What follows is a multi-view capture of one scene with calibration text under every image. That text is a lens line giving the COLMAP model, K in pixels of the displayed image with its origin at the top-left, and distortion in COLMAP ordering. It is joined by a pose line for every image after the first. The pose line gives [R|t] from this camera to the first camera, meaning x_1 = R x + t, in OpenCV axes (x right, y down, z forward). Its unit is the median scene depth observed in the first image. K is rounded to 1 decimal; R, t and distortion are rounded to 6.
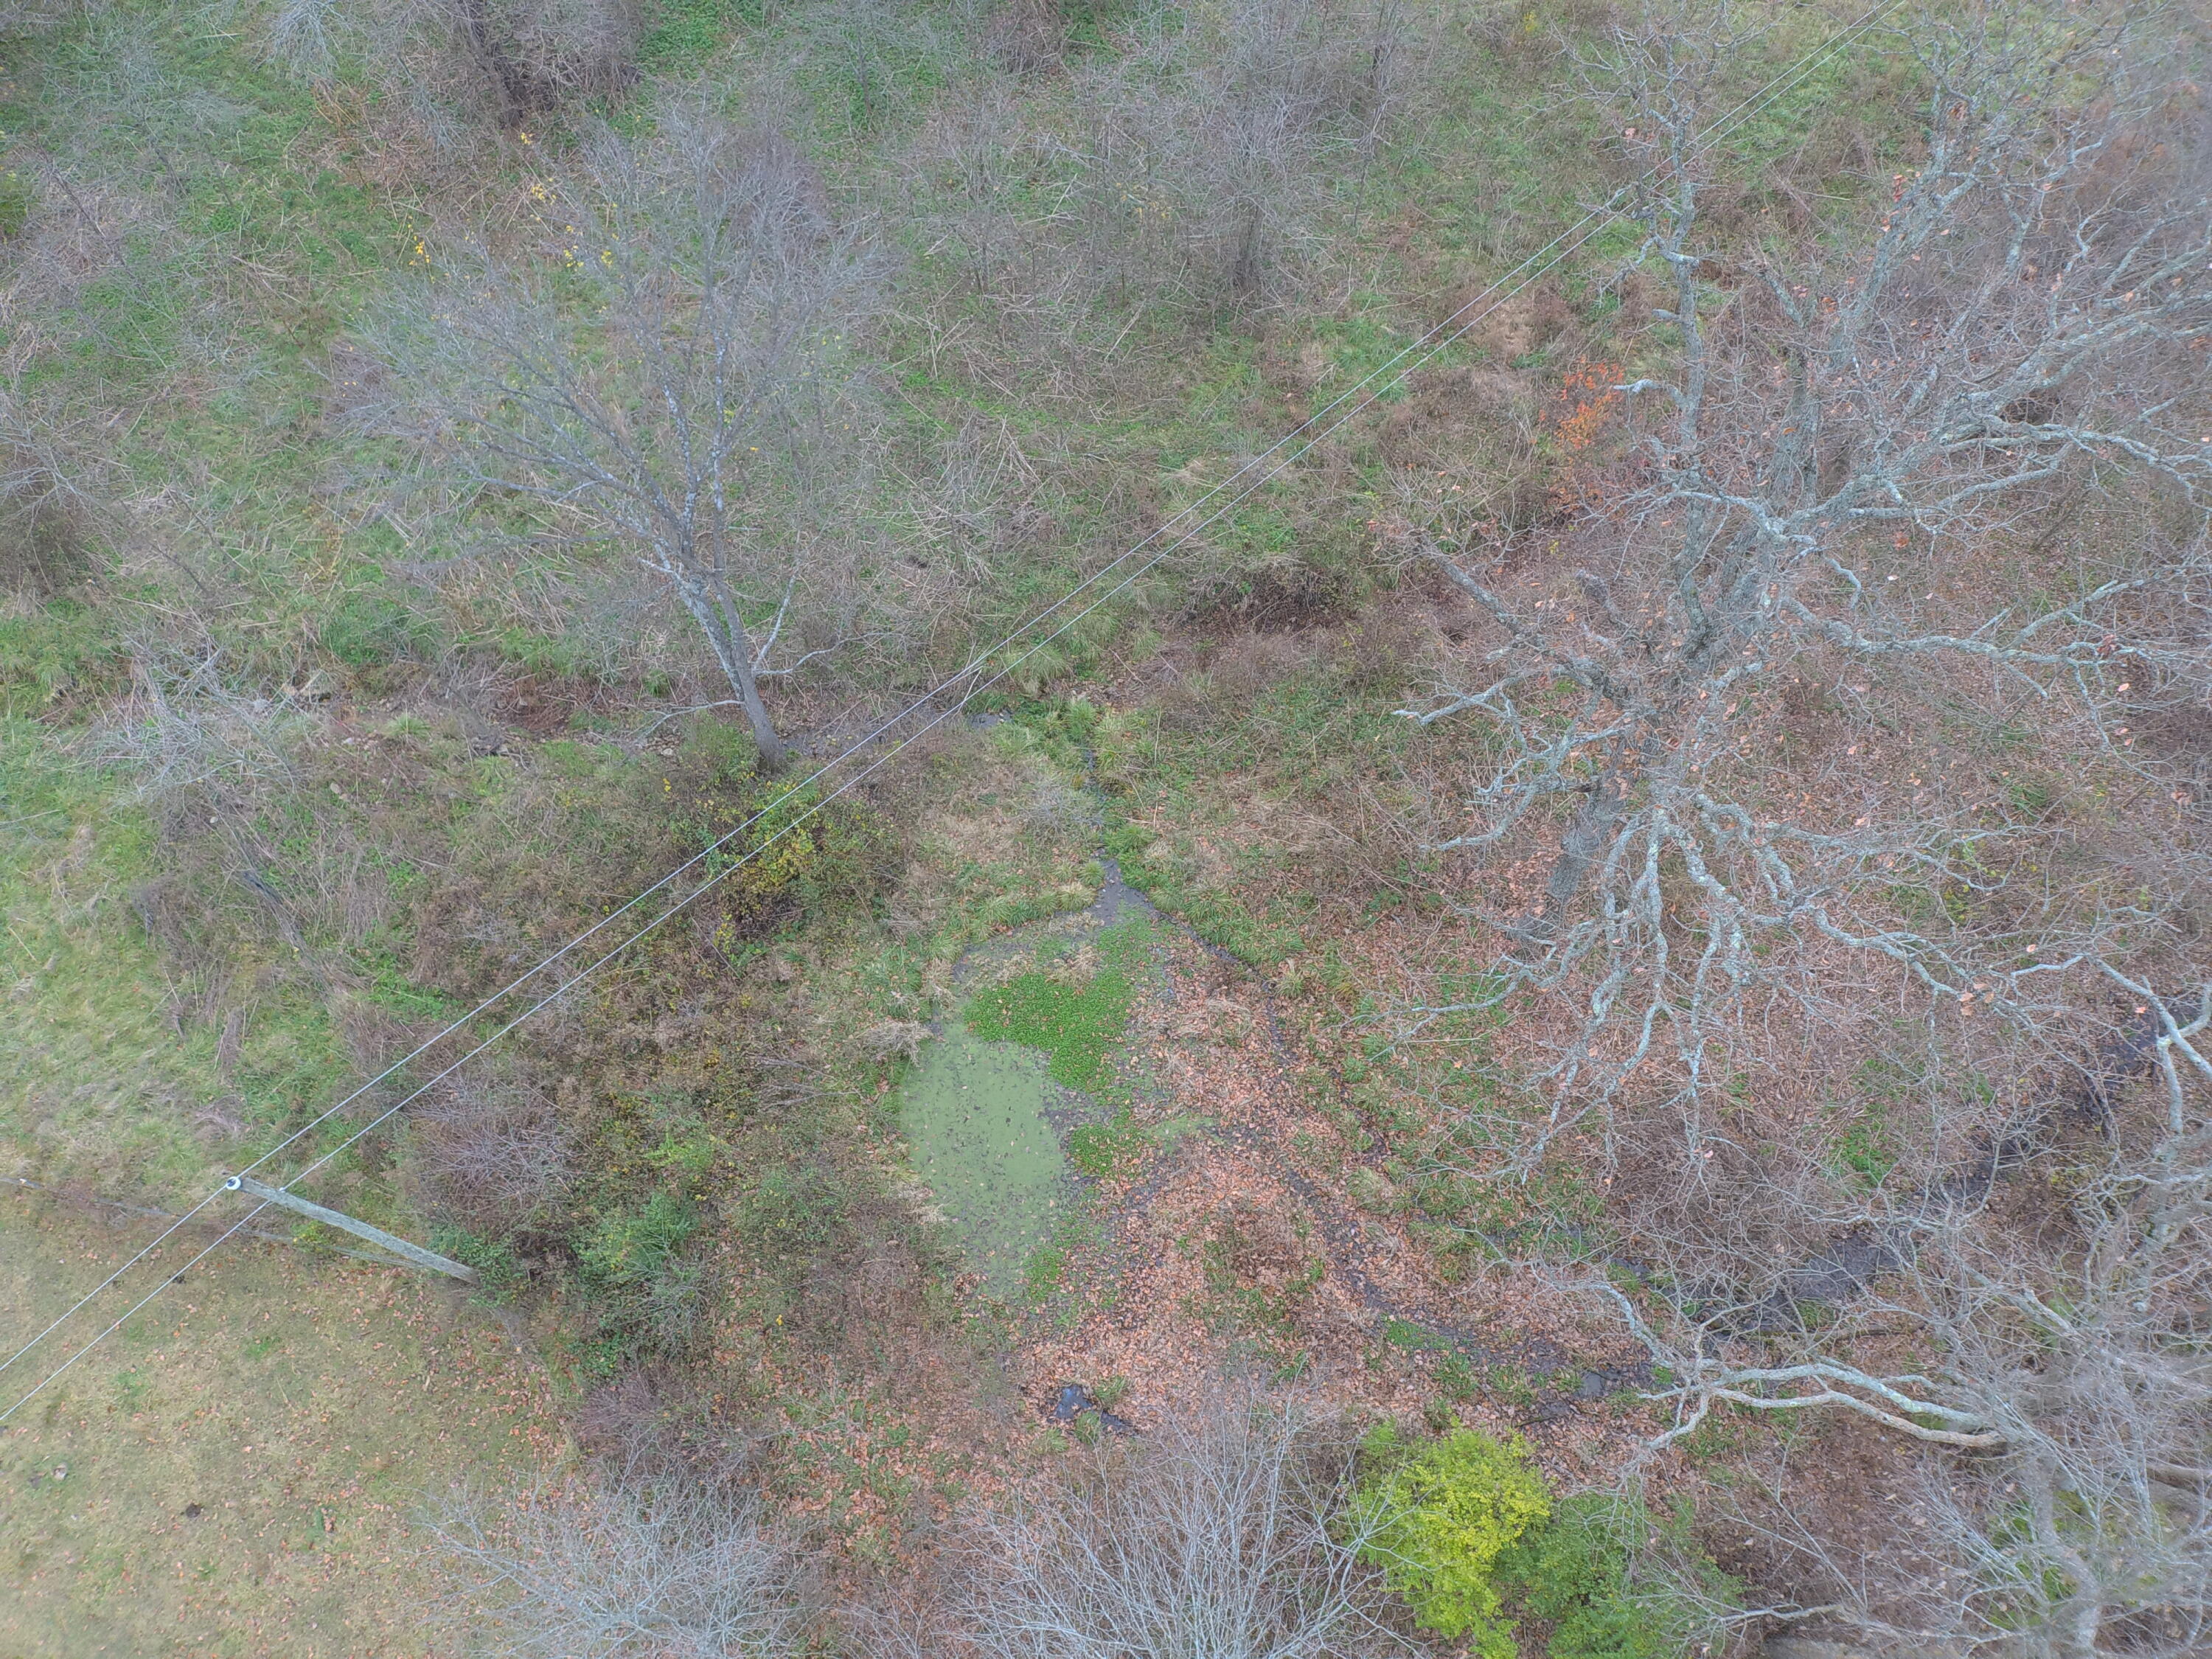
lens RADIAL K [[1322.2, 0, 1085.1], [0, 1322.2, 842.5], [0, 0, 1]] dist [0.066163, -0.086162]
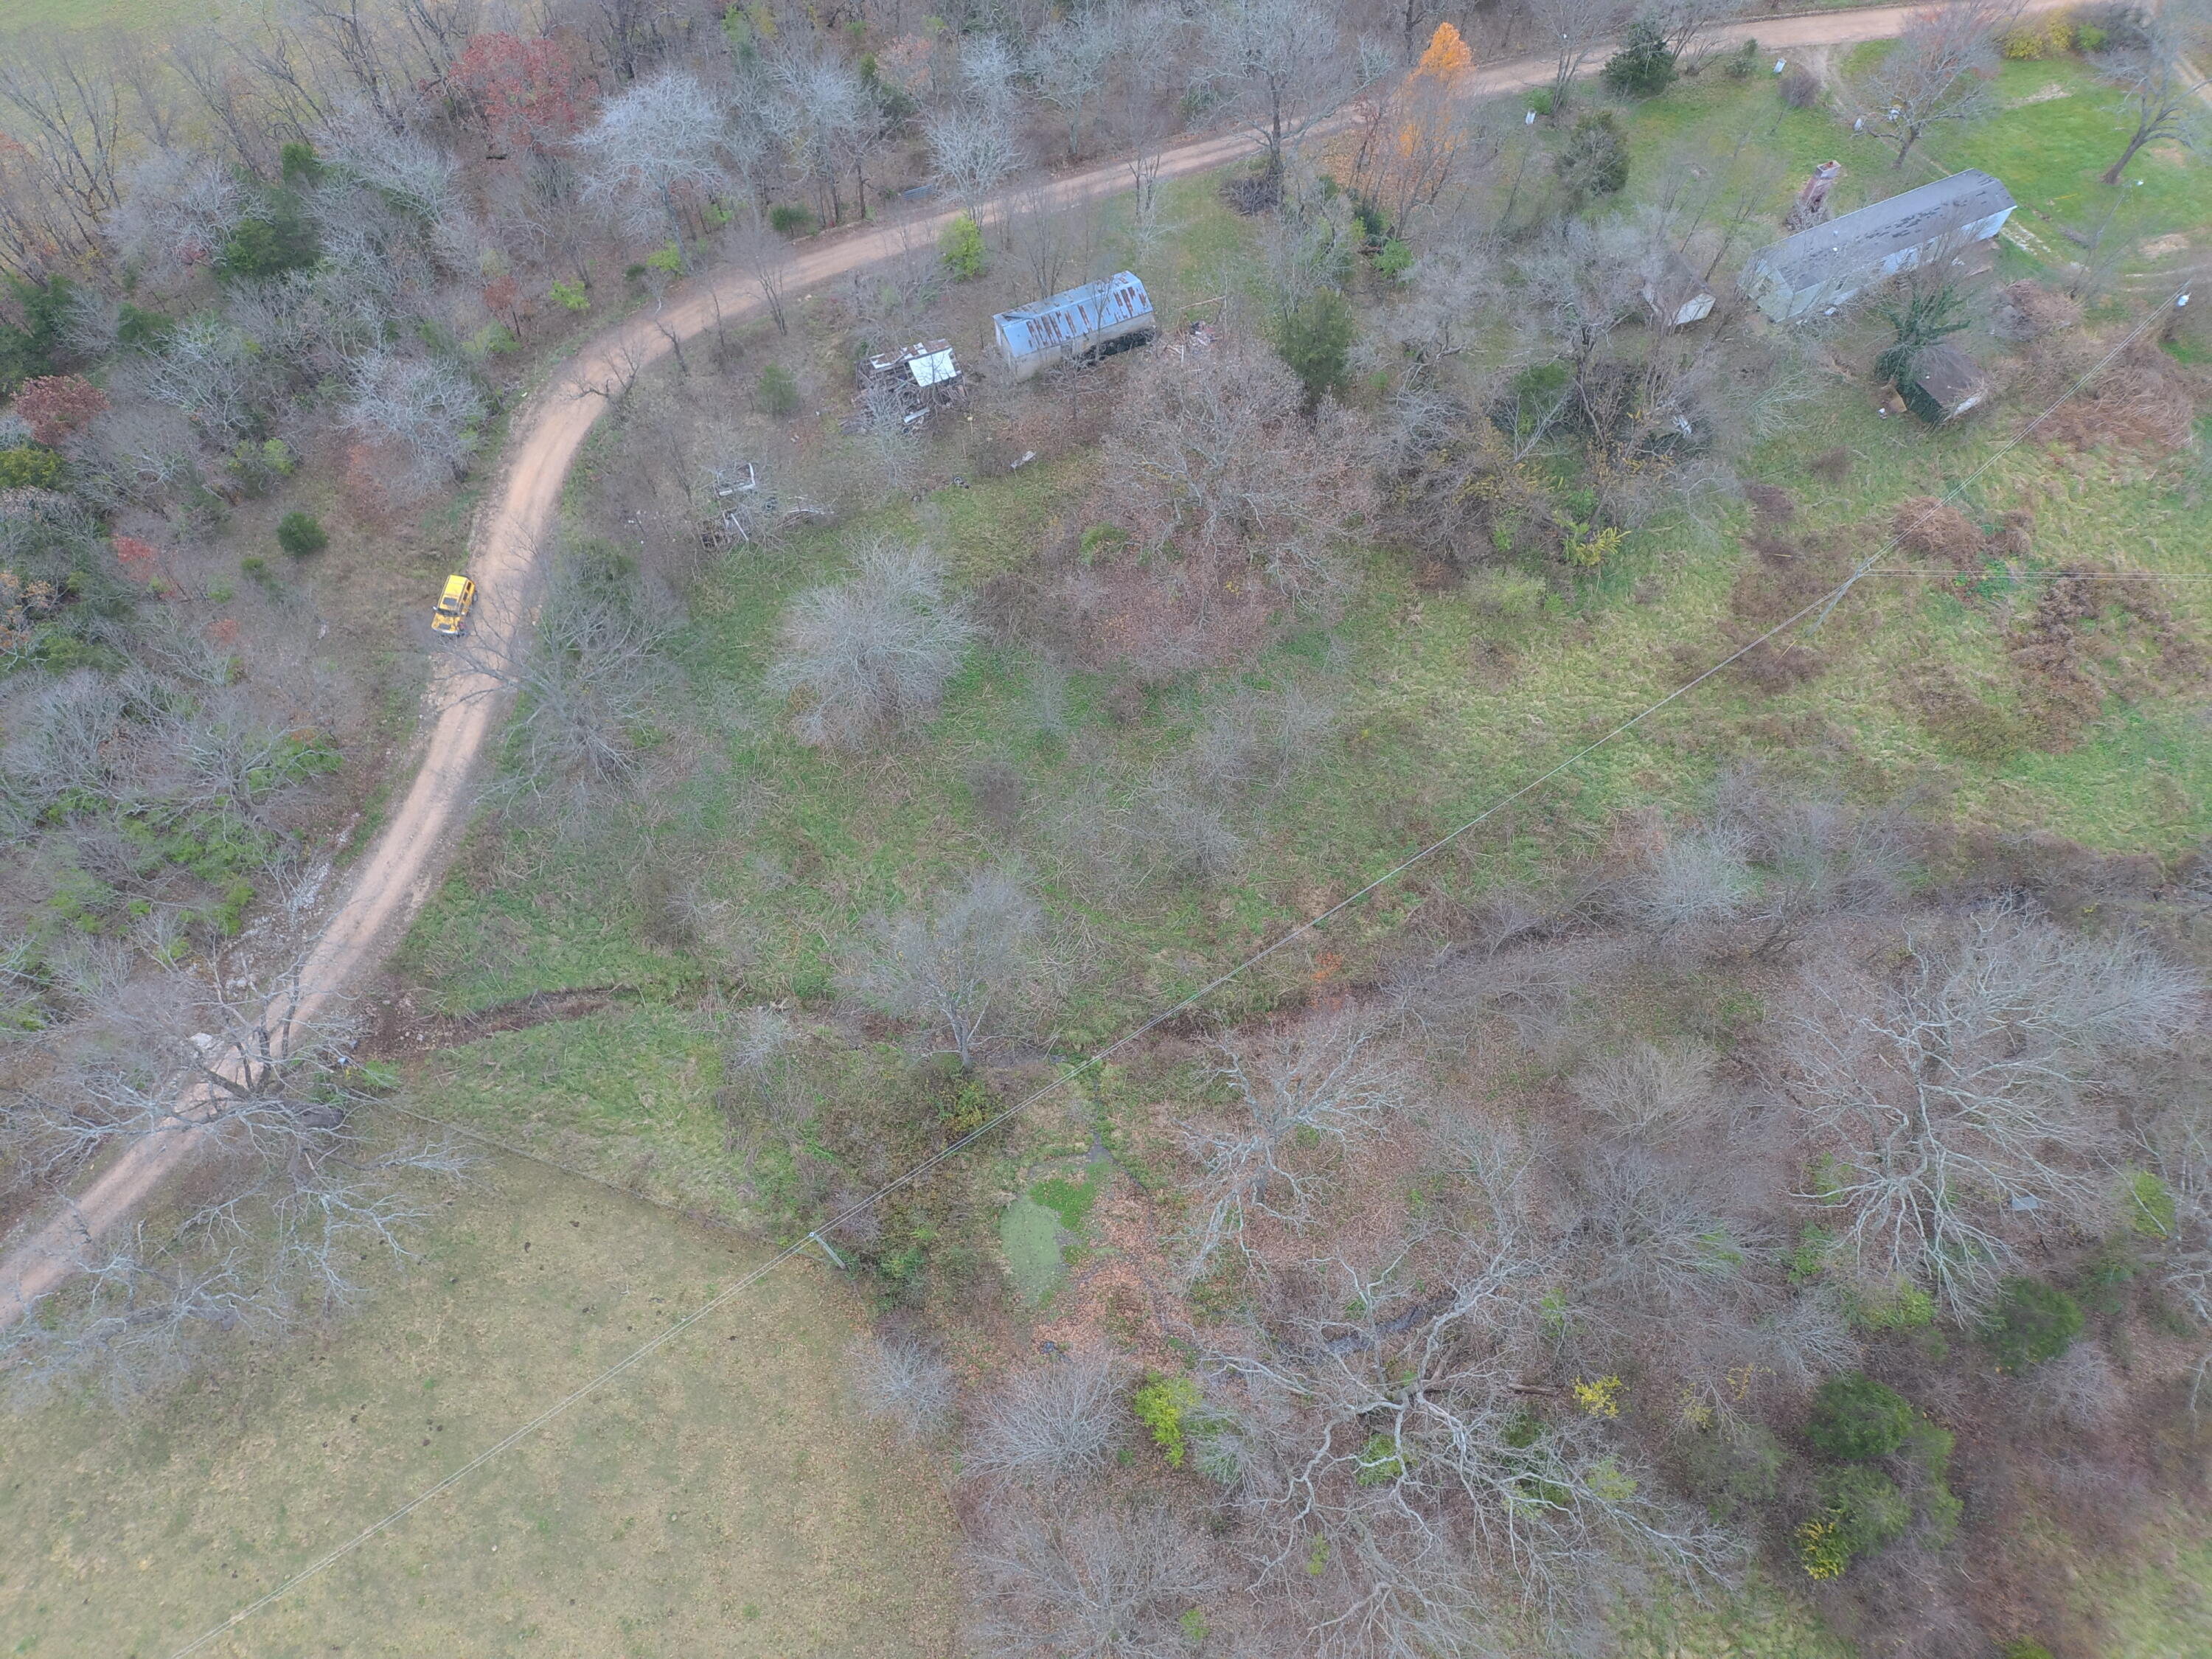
lens RADIAL K [[1322.2, 0, 1090.2], [0, 1322.2, 839.3], [0, 0, 1]] dist [0.066163, -0.086162]
pose [[0.988576, 0.135902, -0.065175, 0.095634], [-0.137159, 0.990433, -0.015188, -0.512709], [0.062487, 0.023954, 0.997758, -1.535645]]
